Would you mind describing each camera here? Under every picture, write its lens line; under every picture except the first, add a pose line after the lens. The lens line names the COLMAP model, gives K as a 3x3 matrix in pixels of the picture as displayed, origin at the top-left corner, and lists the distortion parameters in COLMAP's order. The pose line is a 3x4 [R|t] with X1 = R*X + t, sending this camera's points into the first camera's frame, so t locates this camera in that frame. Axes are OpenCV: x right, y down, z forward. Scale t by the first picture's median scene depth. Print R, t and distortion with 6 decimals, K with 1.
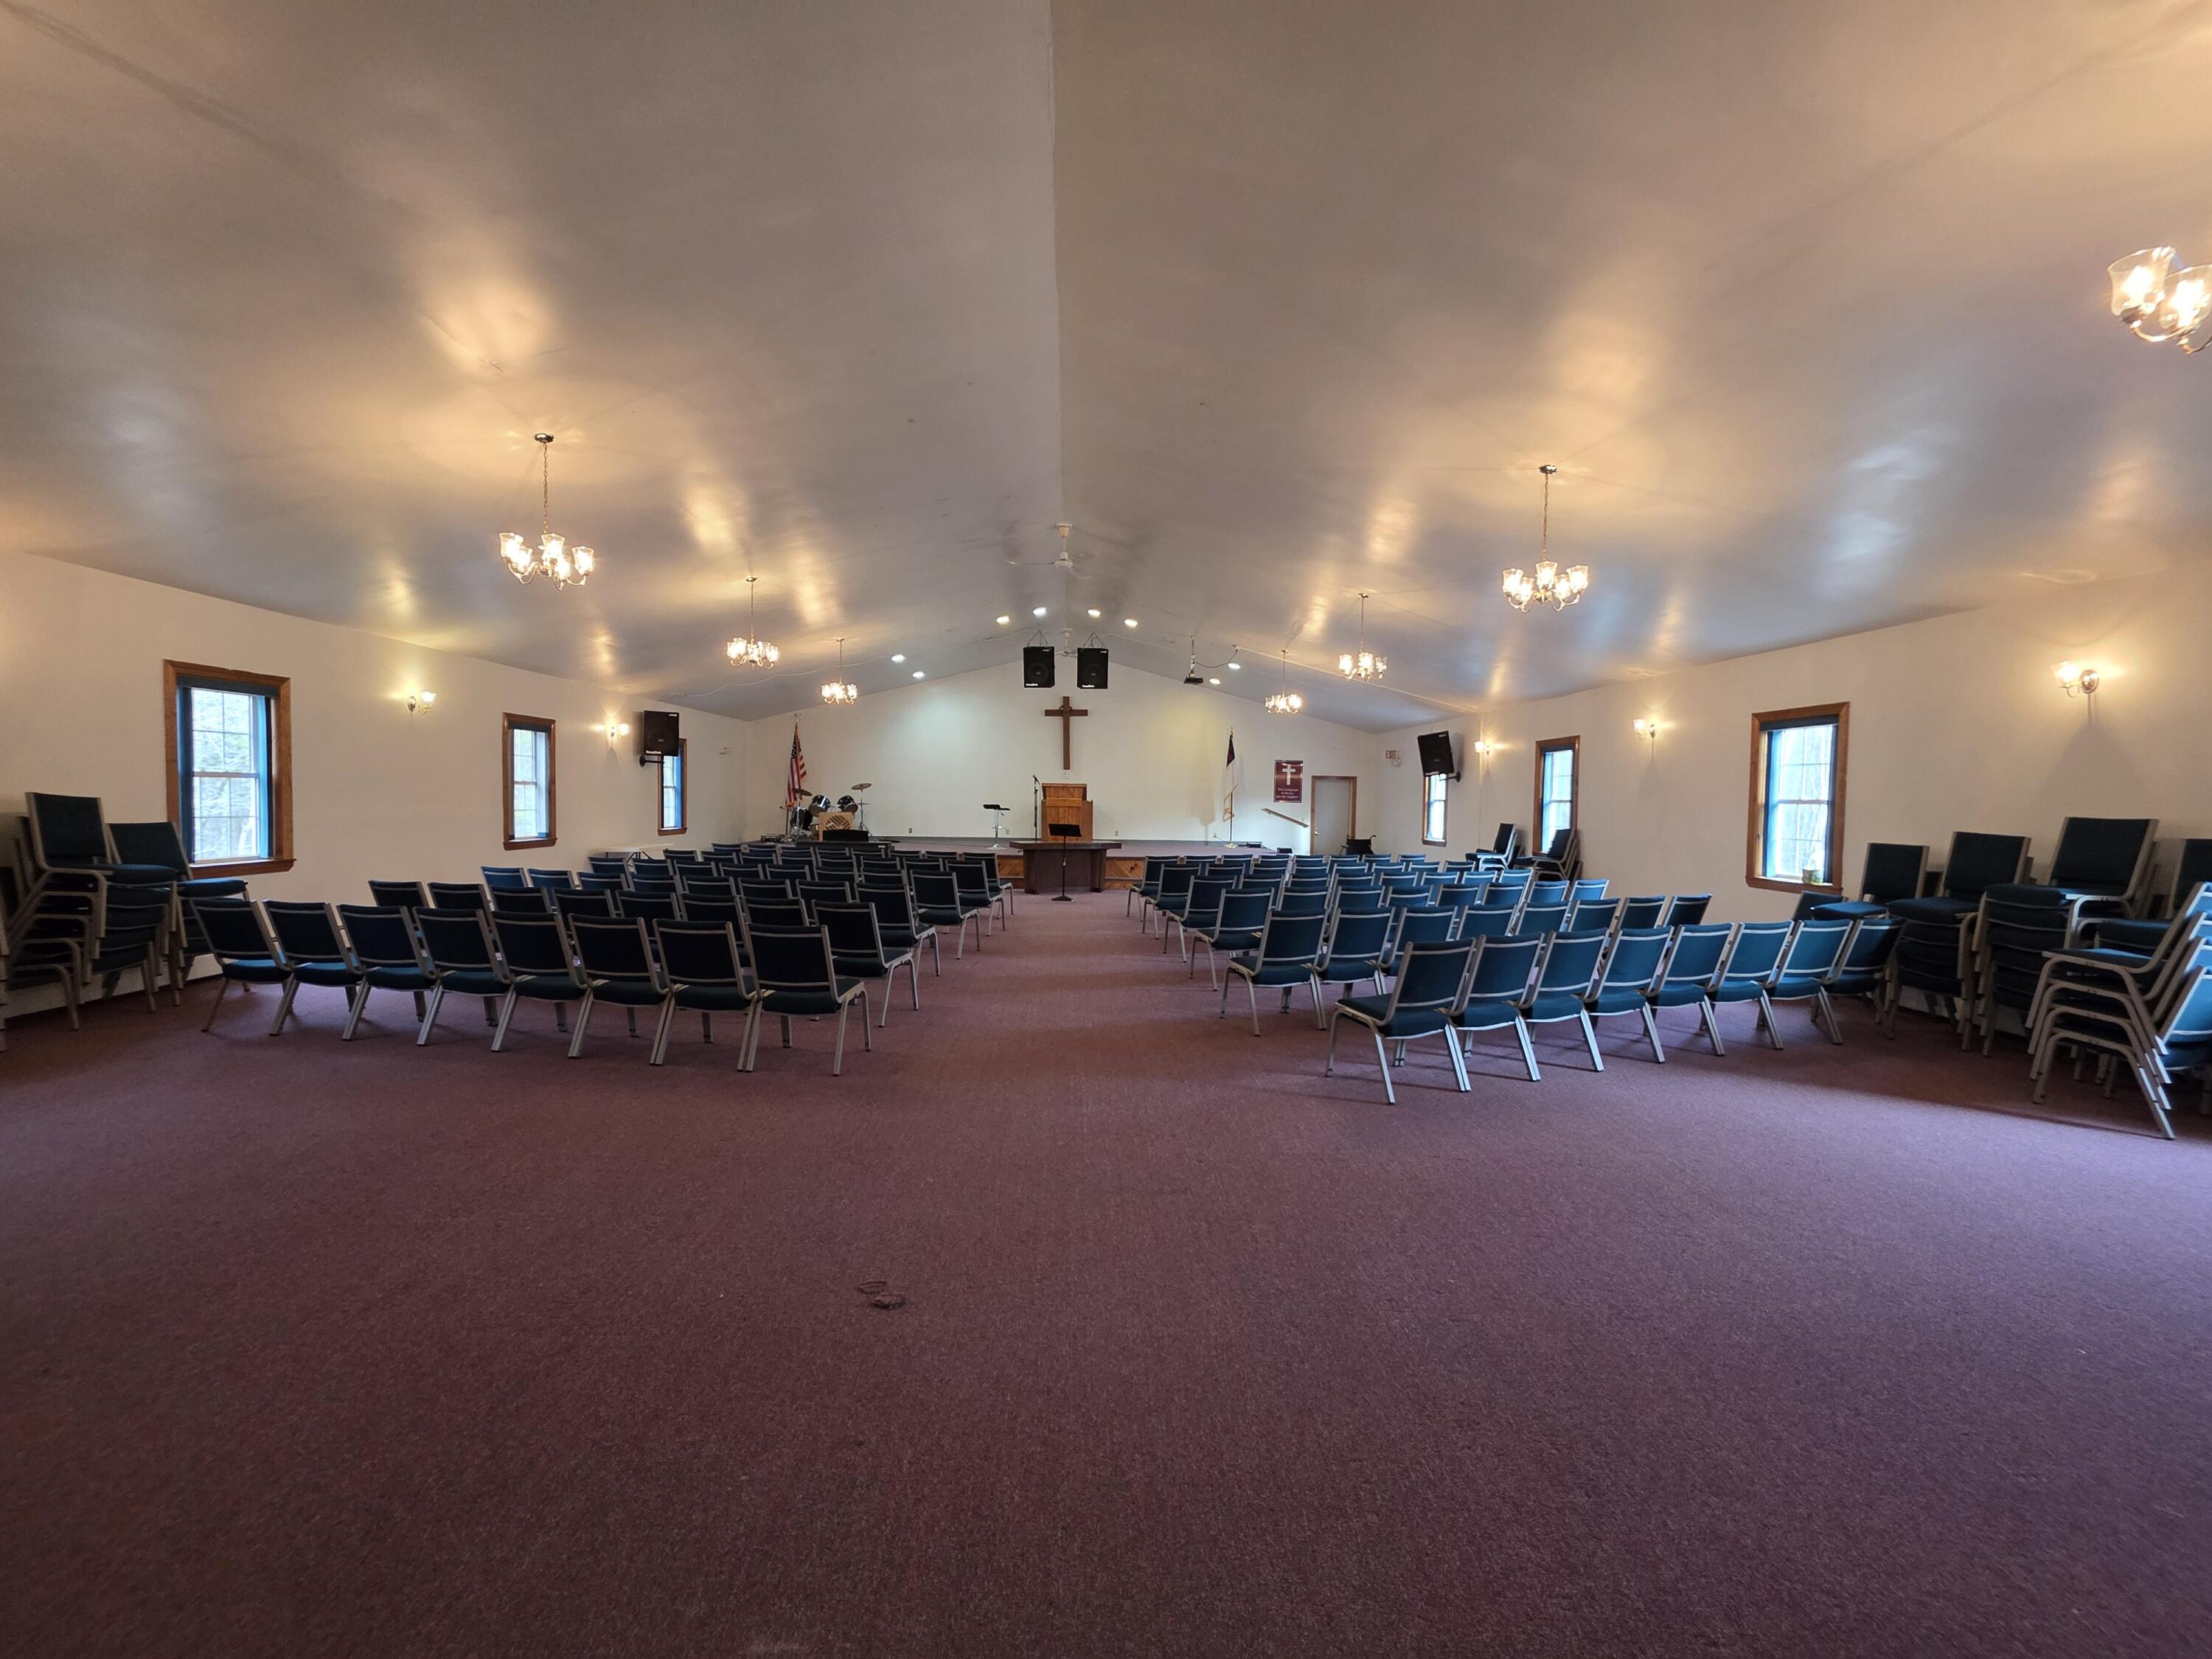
lens RADIAL K [[913.3, 0, 1107.9], [0, 913.3, 818.2], [0, 0, 1]] dist [0.011549, -0.000090]
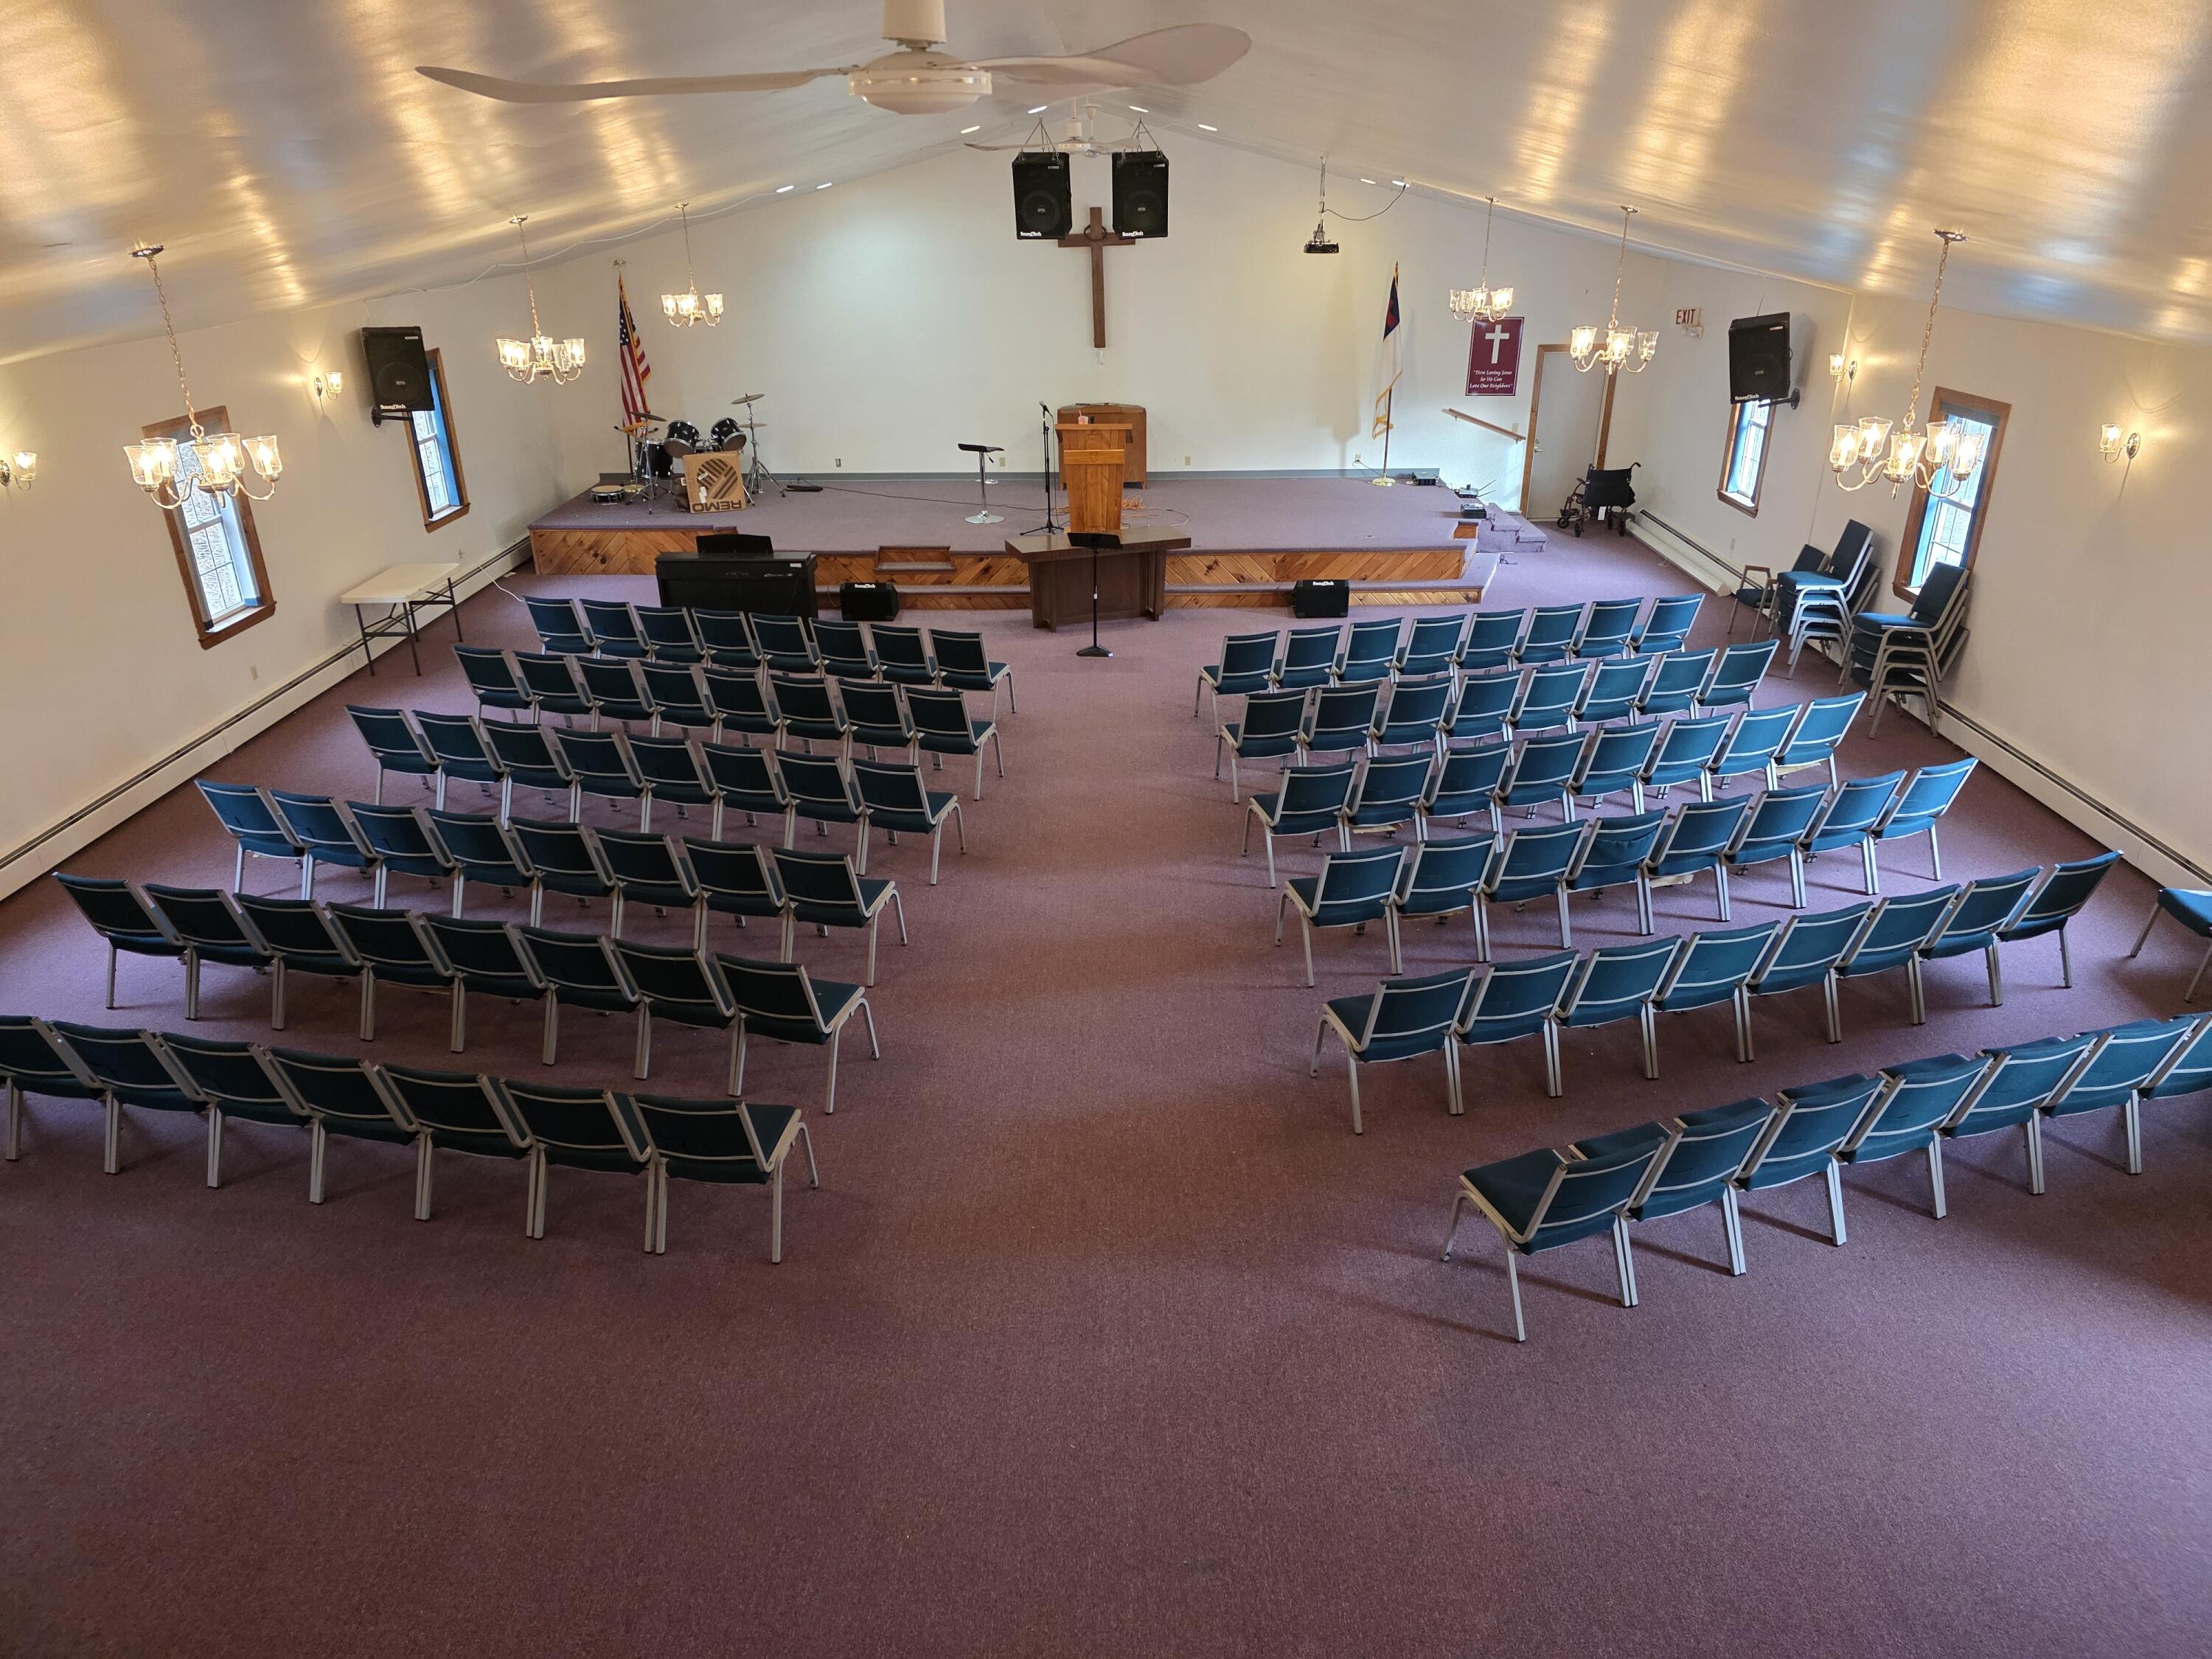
lens RADIAL K [[1541.8, 0, 1106.0], [0, 1541.8, 829.5], [0, 0, 1]] dist [0.078263, -0.047244]
pose [[0.998438, -0.002789, -0.055793, 0.015744], [0.023706, 0.925523, 0.377948, -0.188366], [0.050584, -0.378680, 0.924144, -0.009741]]
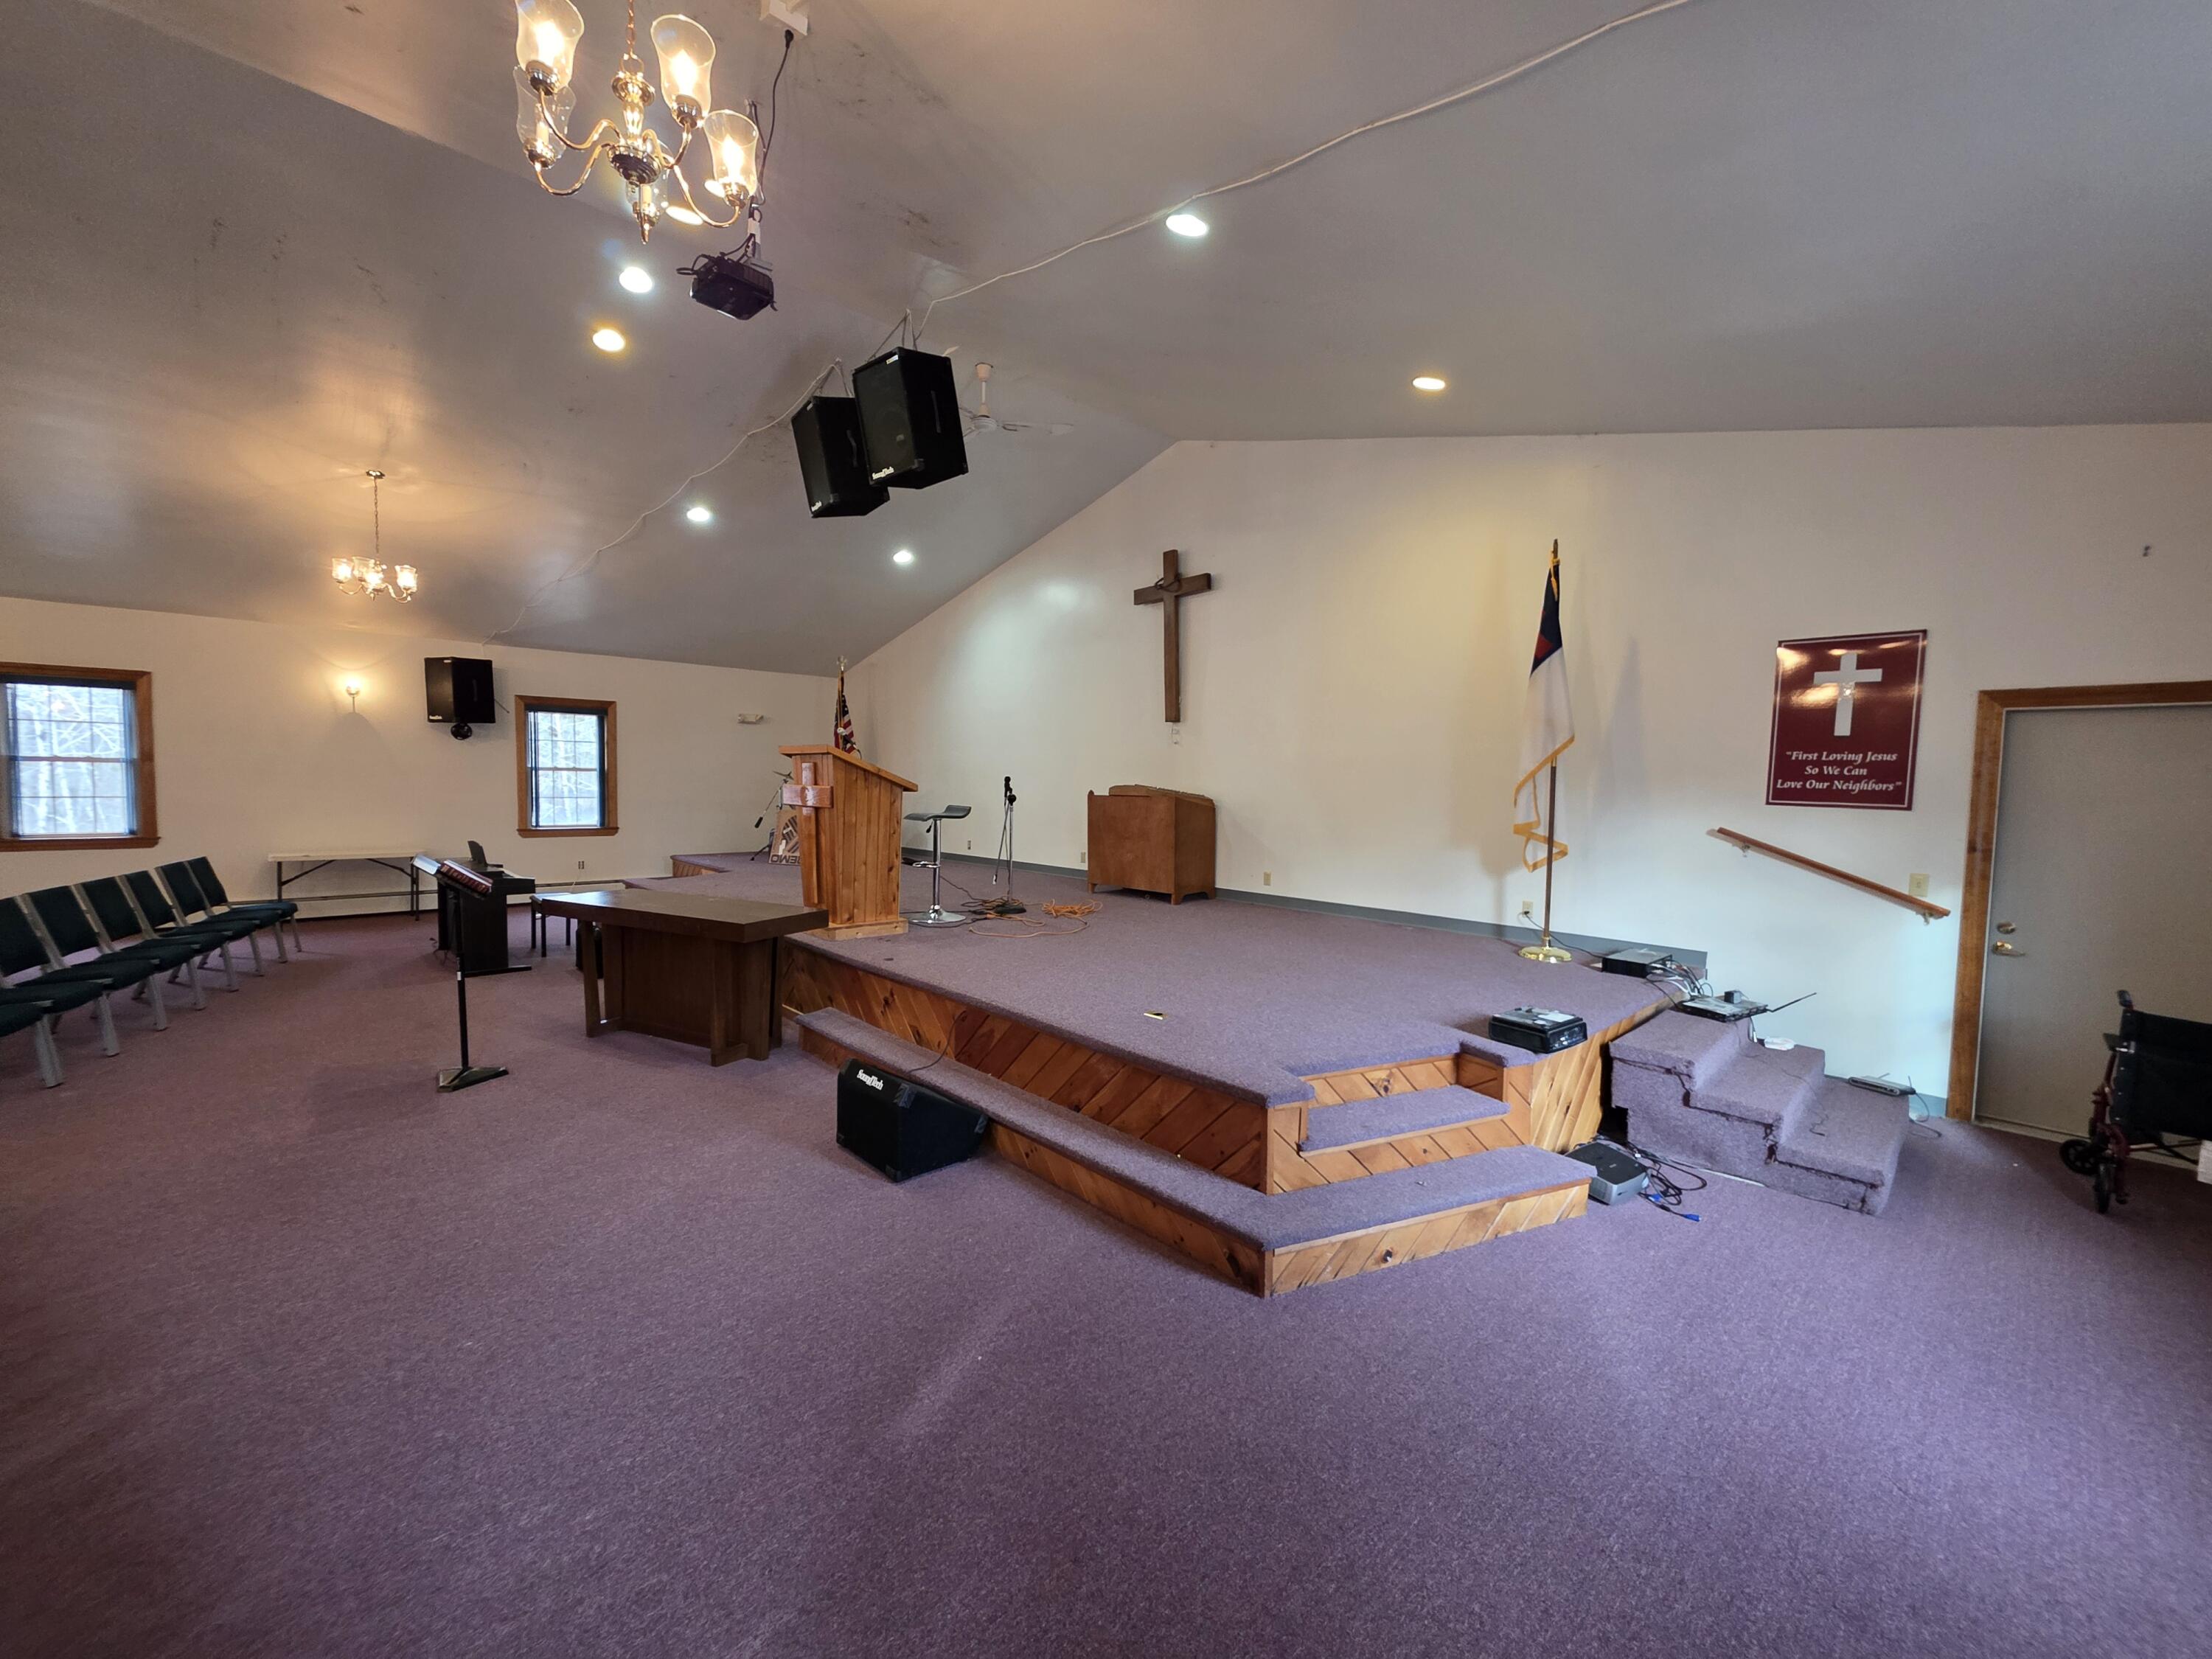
lens RADIAL K [[885.0, 0, 1099.5], [0, 885.0, 834.5], [0, 0, 1]] dist [-0.008682, 0.000441]
pose [[0.651064, 0.041529, -0.757886, 0.334165], [-0.028861, 0.999134, 0.029956, -0.015924], [0.758474, 0.002370, 0.651699, 0.936505]]
